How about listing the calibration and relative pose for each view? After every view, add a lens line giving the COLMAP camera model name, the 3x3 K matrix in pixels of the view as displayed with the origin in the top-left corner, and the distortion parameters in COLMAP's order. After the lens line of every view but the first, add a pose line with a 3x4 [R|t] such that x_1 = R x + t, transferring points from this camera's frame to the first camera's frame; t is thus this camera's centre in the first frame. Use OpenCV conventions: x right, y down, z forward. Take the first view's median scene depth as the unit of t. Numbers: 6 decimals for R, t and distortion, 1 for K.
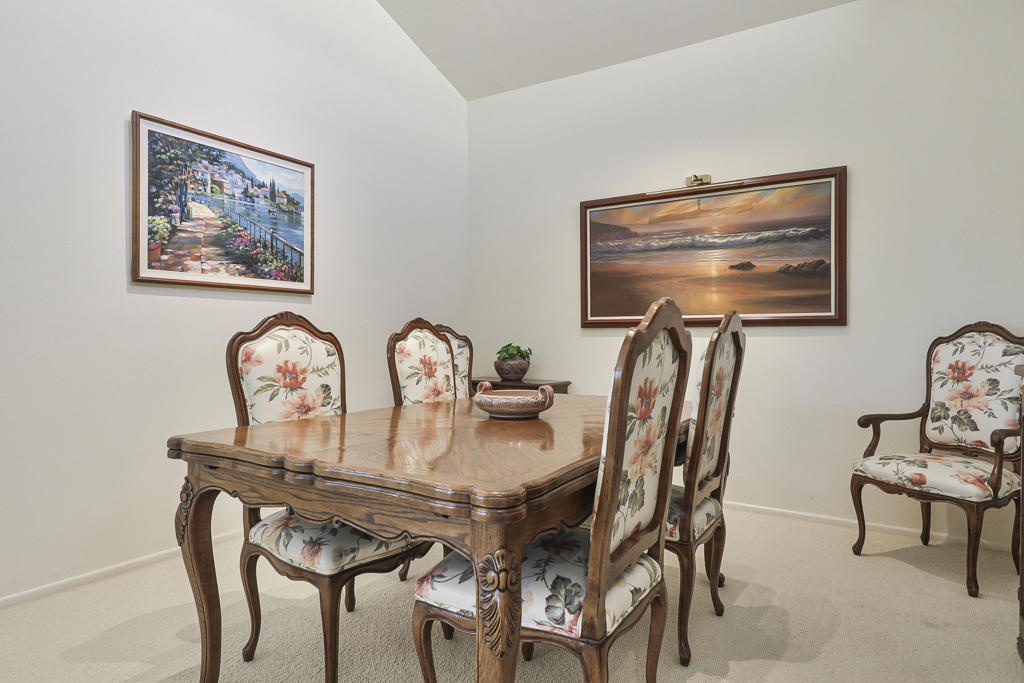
lens RADIAL K [[608.7, 0, 511.0], [0, 608.7, 340.1], [0, 0, 1]] dist [0.015264, 0.004532]
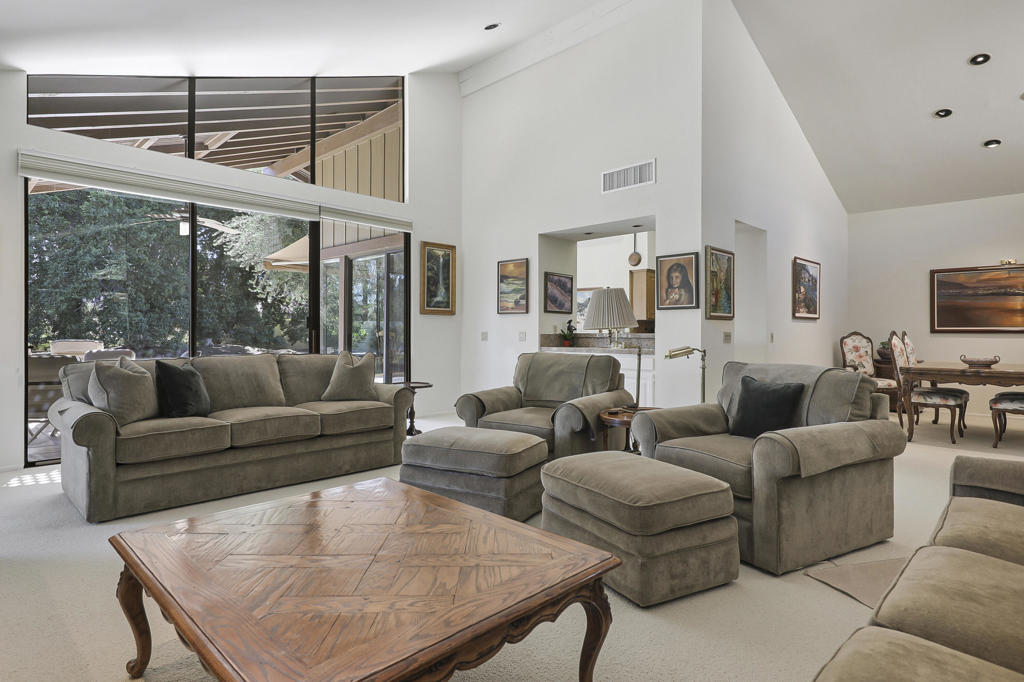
lens RADIAL K [[560.1, 0, 514.5], [0, 560.1, 338.8], [0, 0, 1]] dist [-0.000543, -0.000012]
pose [[0.976624, 0.000047, -0.214953, -0.877788], [0.000882, 0.999991, 0.004227, -0.011158], [0.214952, -0.004318, 0.976615, -1.157075]]
